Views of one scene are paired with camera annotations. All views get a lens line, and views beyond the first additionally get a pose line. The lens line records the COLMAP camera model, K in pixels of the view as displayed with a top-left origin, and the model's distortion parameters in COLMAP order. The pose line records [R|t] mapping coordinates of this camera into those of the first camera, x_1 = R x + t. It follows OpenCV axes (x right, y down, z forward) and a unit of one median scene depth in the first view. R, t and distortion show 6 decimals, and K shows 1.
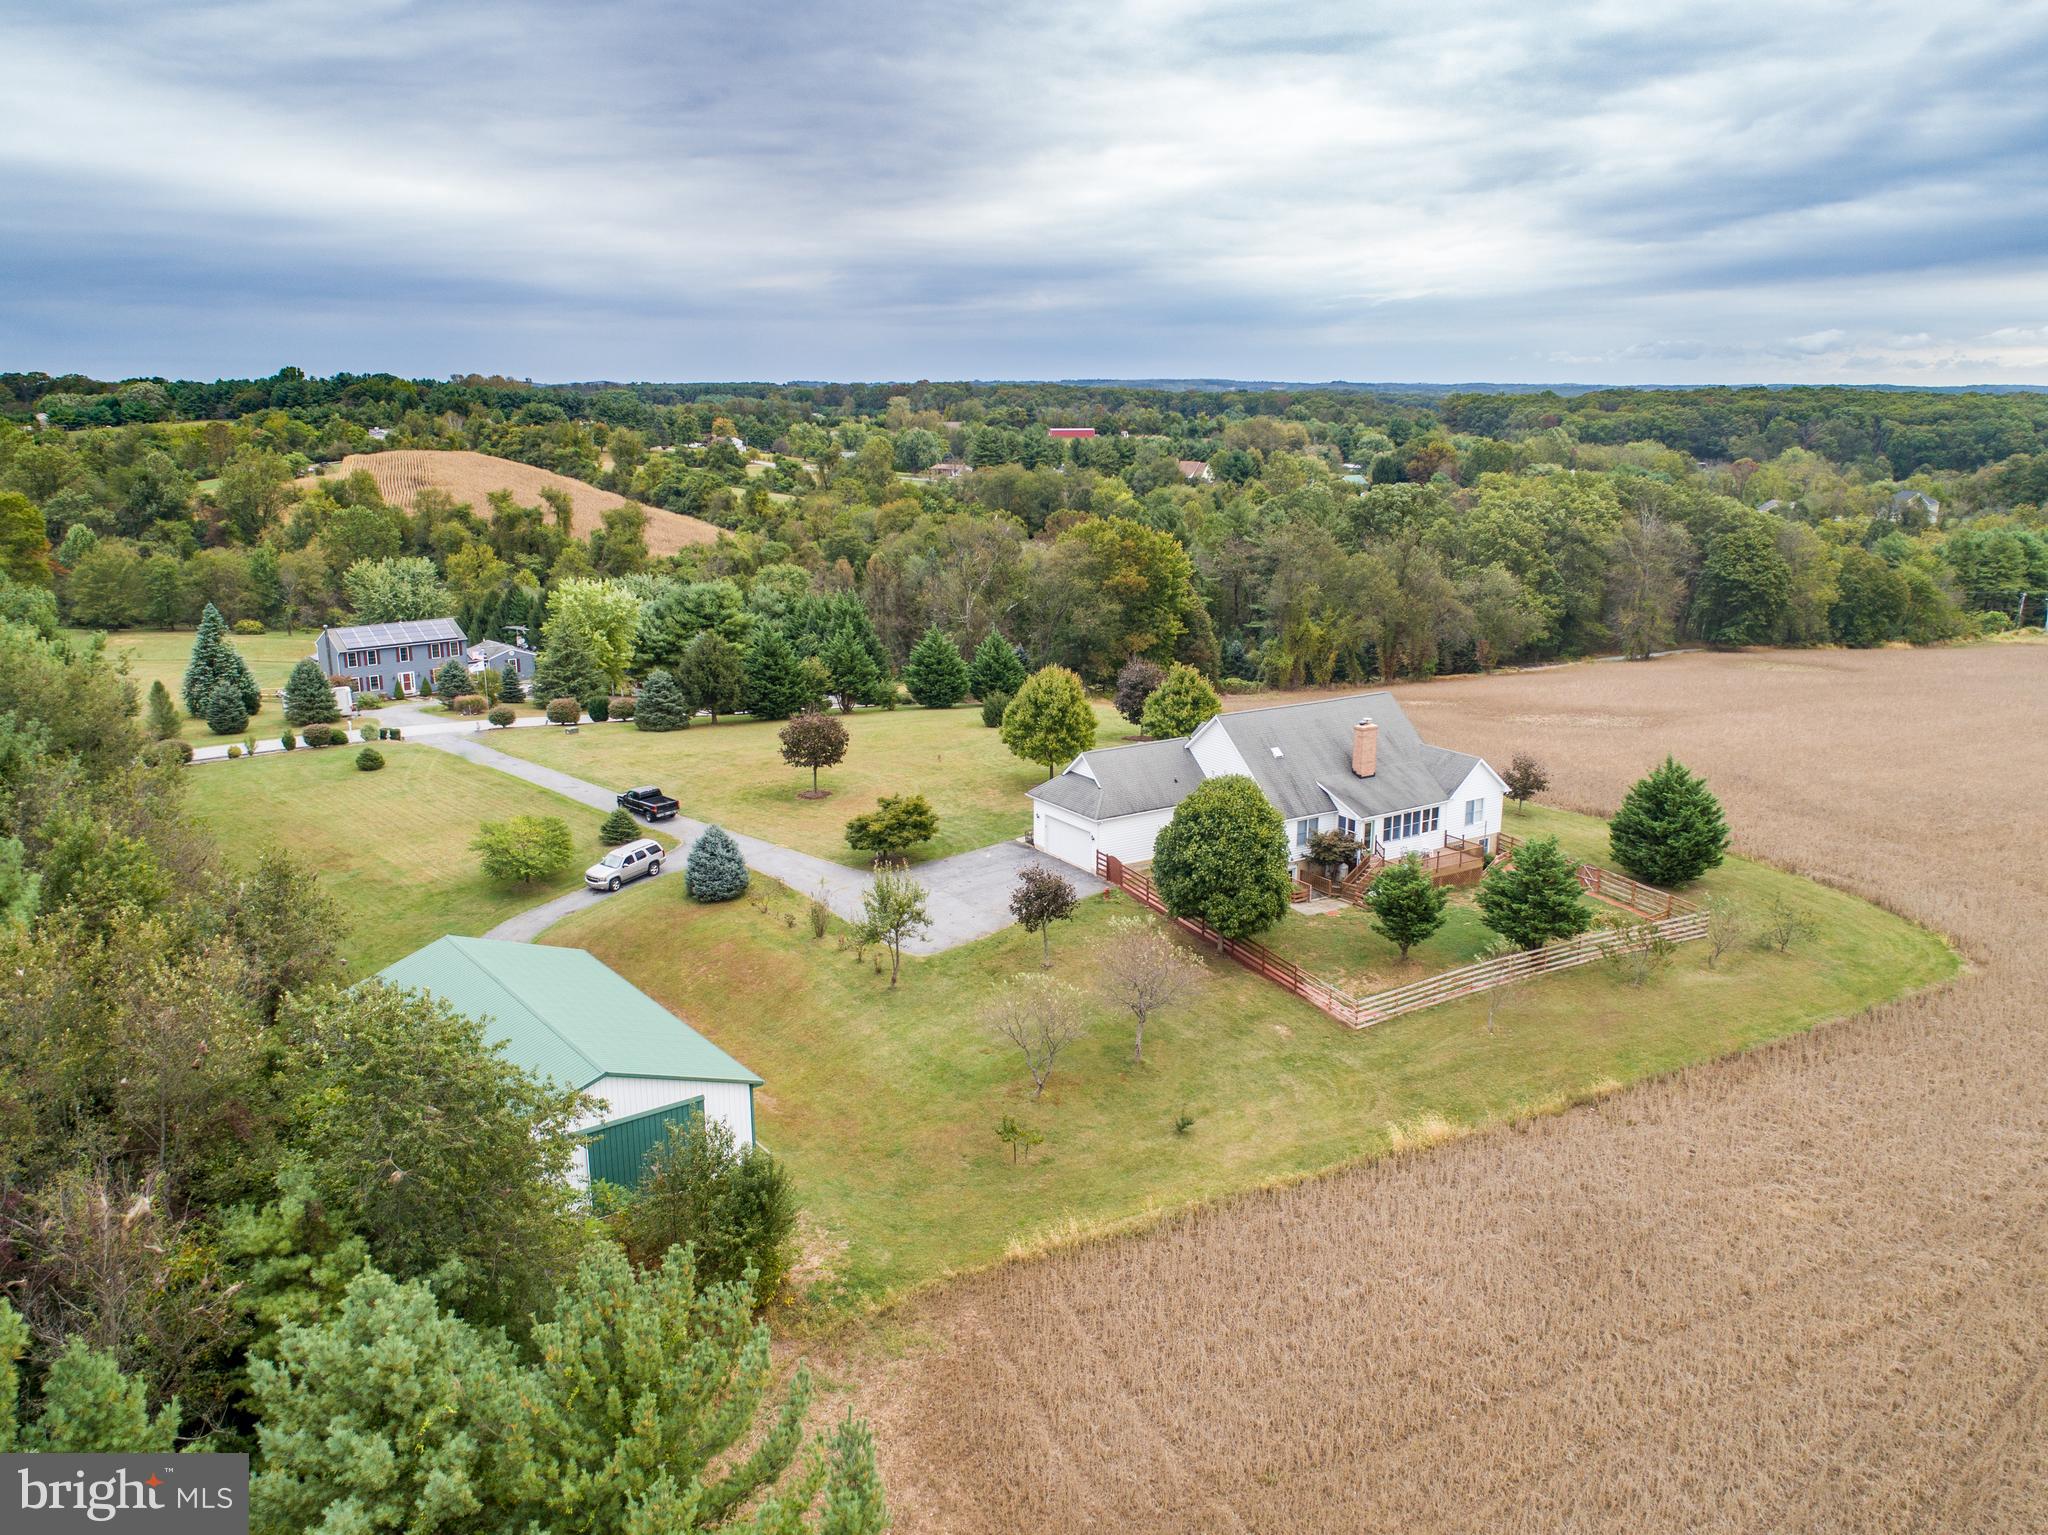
lens RADIAL K [[1560.1, 0, 1024.0], [0, 1560.1, 767.5], [0, 0, 1]] dist [-0.027049, 0.012217]
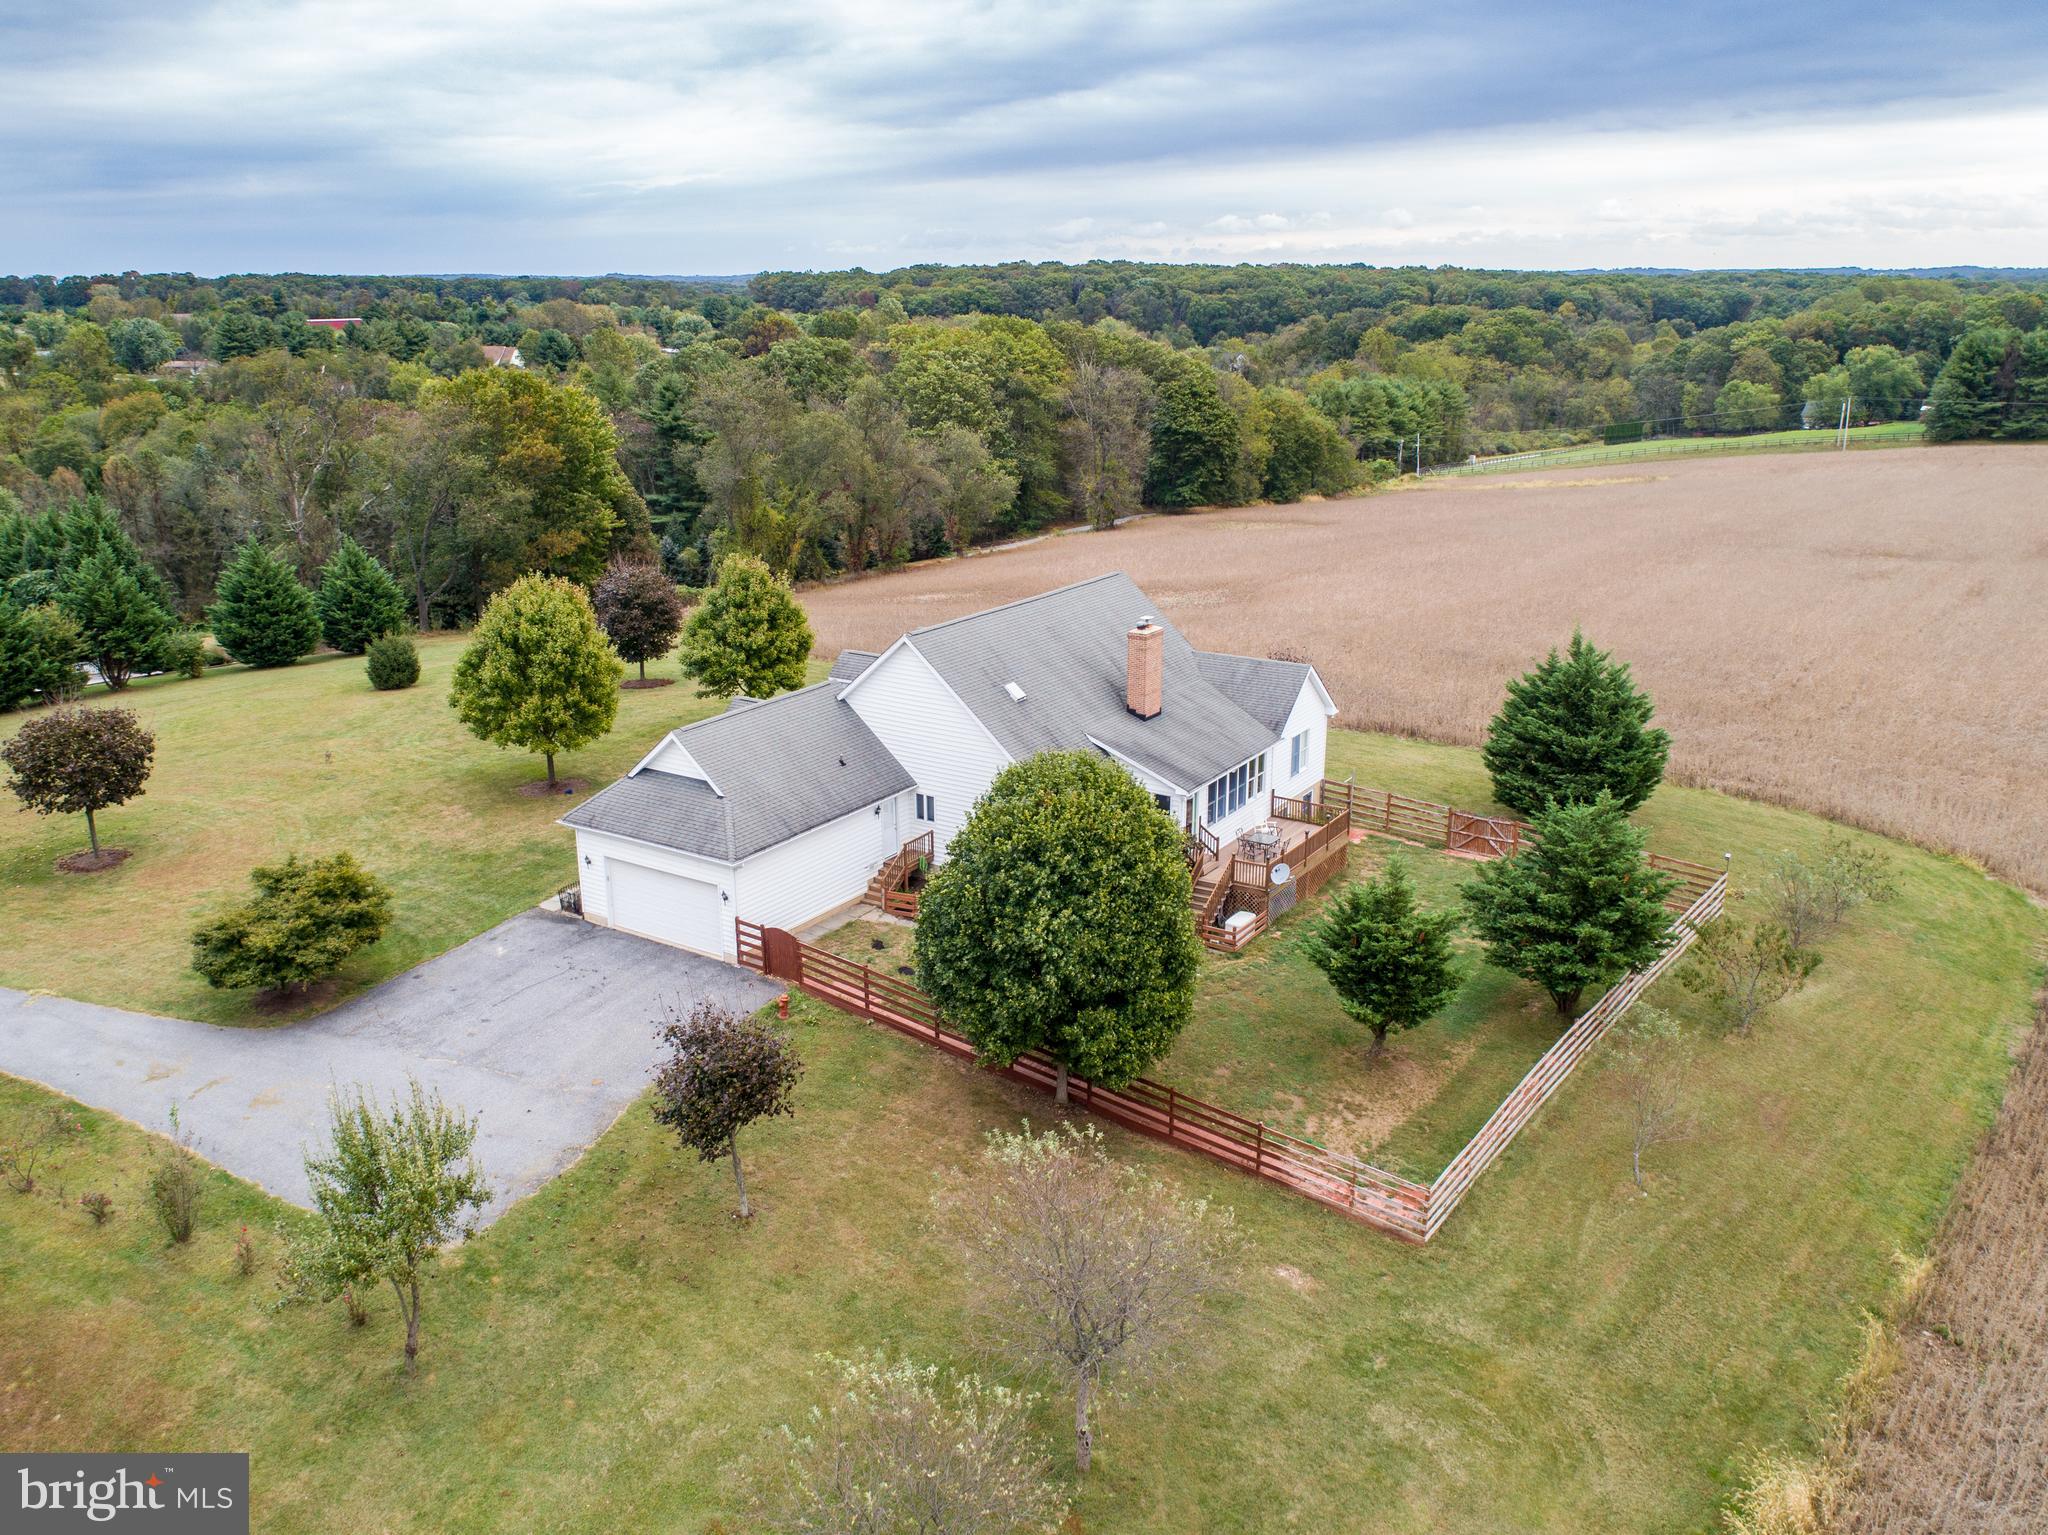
lens RADIAL K [[1714.2, 0, 1024.0], [0, 1714.2, 767.5], [0, 0, 1]] dist [-0.027702, 0.012710]
pose [[0.920308, -0.120854, 0.372060, -0.039246], [0.102555, 0.992355, 0.068665, -0.014236], [-0.377513, -0.025036, 0.925666, 0.248608]]
